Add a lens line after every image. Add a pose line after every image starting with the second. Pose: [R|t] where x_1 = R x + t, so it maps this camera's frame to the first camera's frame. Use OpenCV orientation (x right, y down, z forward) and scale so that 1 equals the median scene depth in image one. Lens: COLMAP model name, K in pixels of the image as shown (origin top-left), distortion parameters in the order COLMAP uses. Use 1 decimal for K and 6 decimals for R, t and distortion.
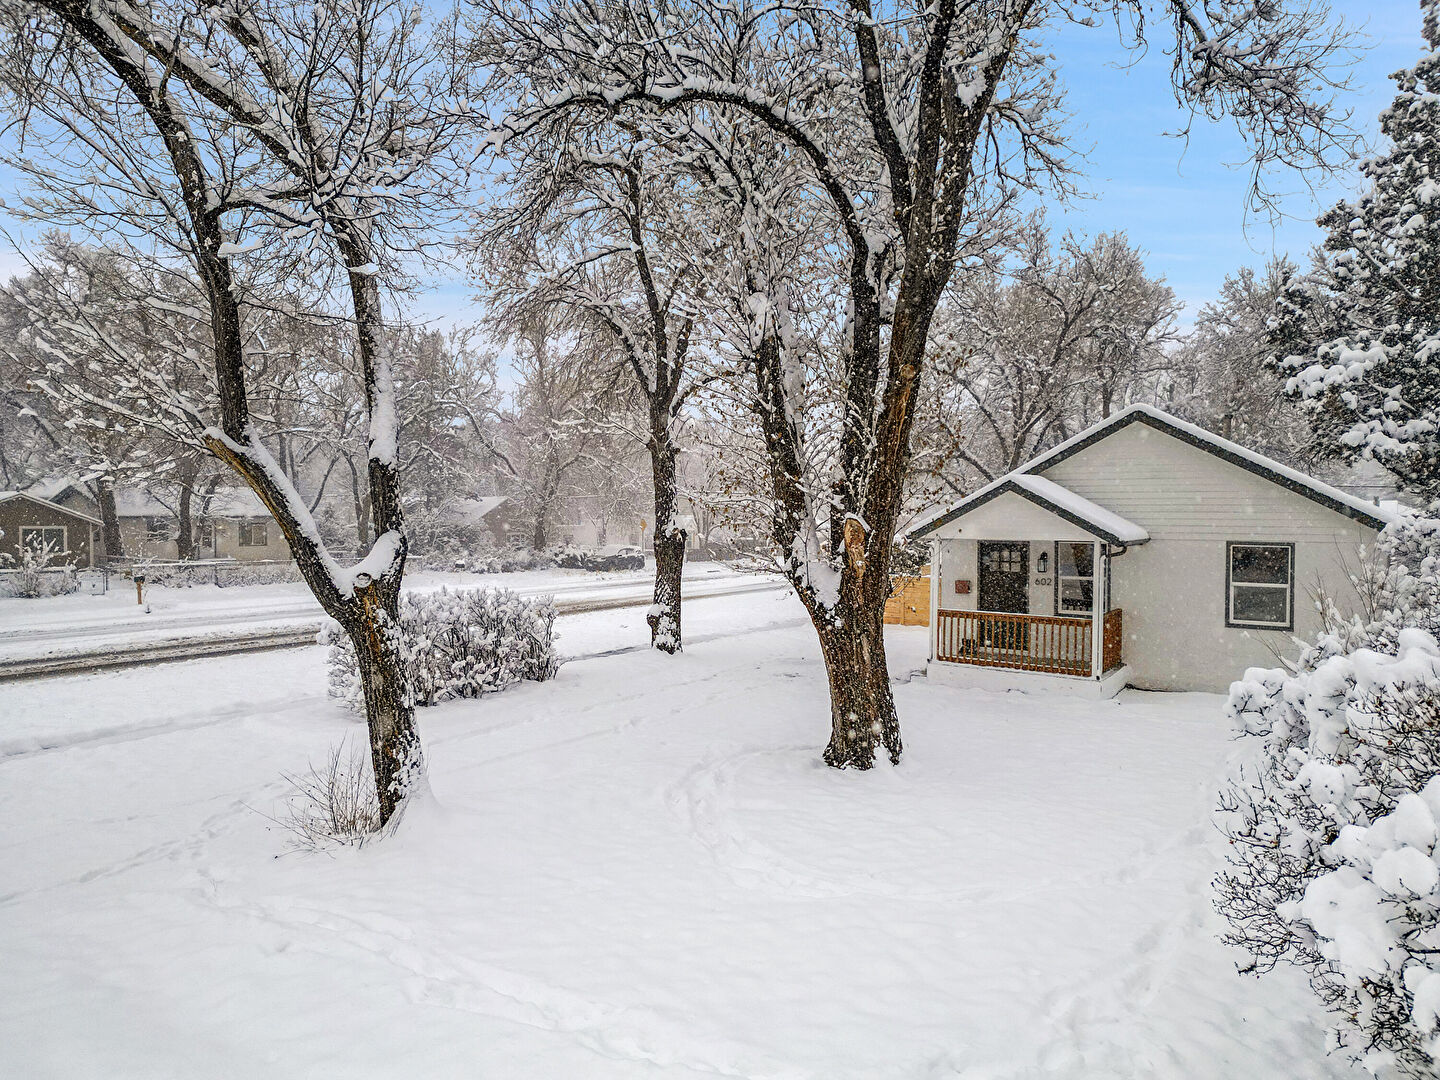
lens RADIAL K [[1001.1, 0, 720.0], [0, 1001.1, 540.0], [0, 0, 1]] dist [0.083153, -0.079907]
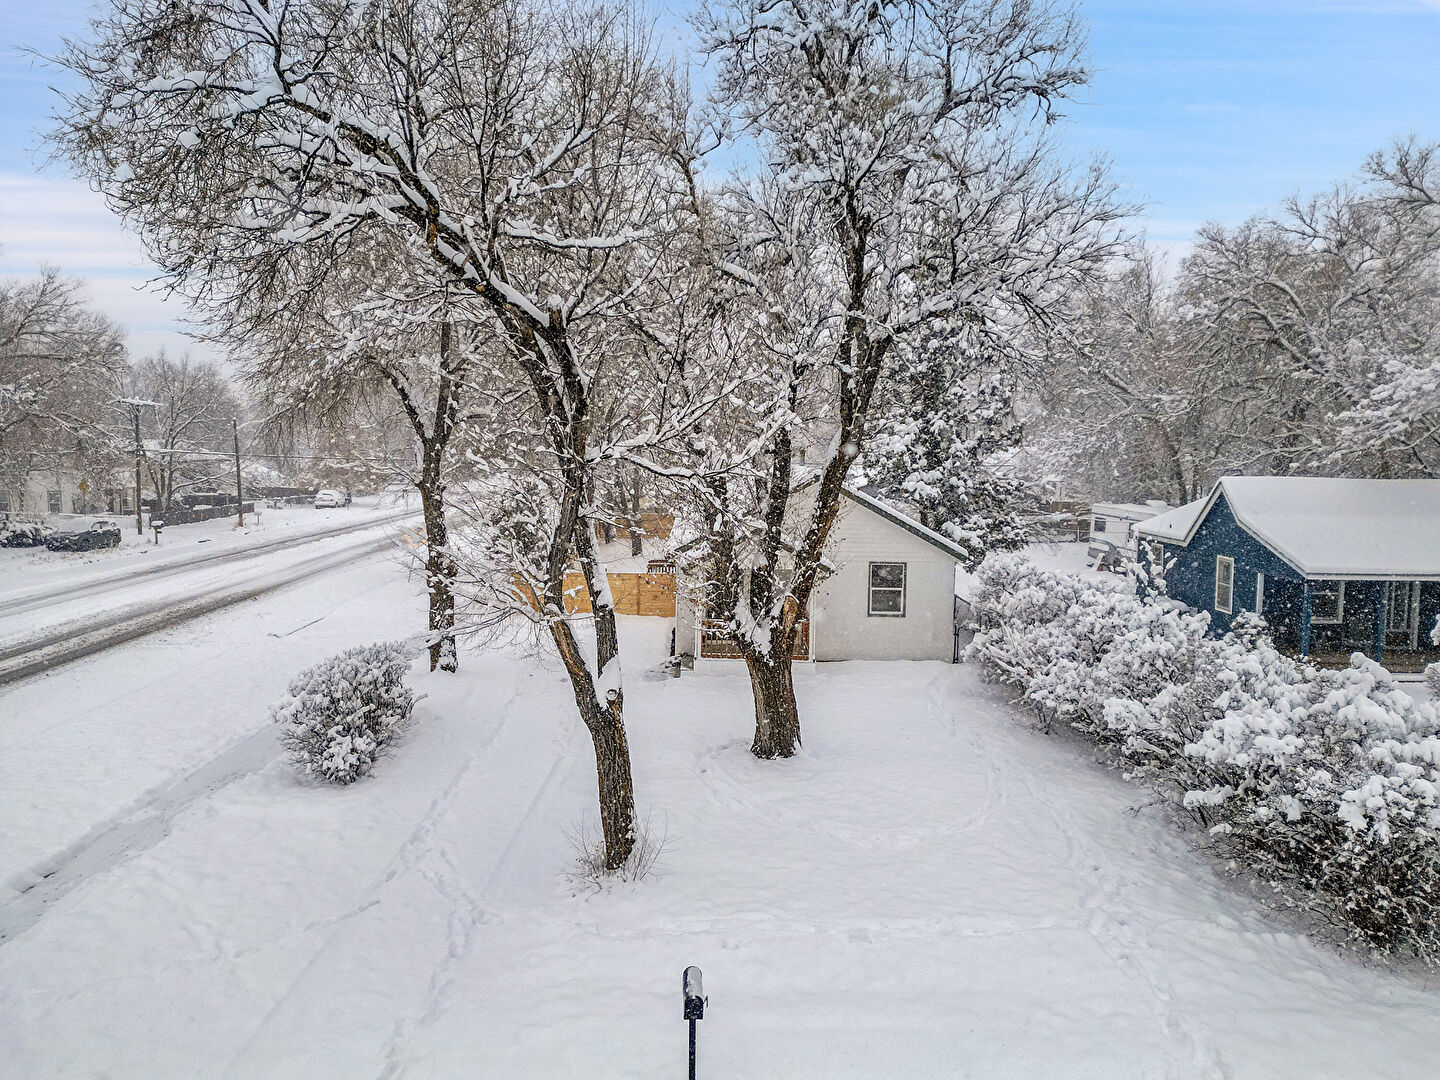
lens RADIAL K [[1015.7, 0, 720.0], [0, 1015.7, 540.0], [0, 0, 1]] dist [0.088073, -0.132015]
pose [[0.813876, -0.051401, 0.578760, -0.600398], [0.003610, 0.996507, 0.083427, -0.167805], [-0.581027, -0.065810, 0.811219, -0.122046]]
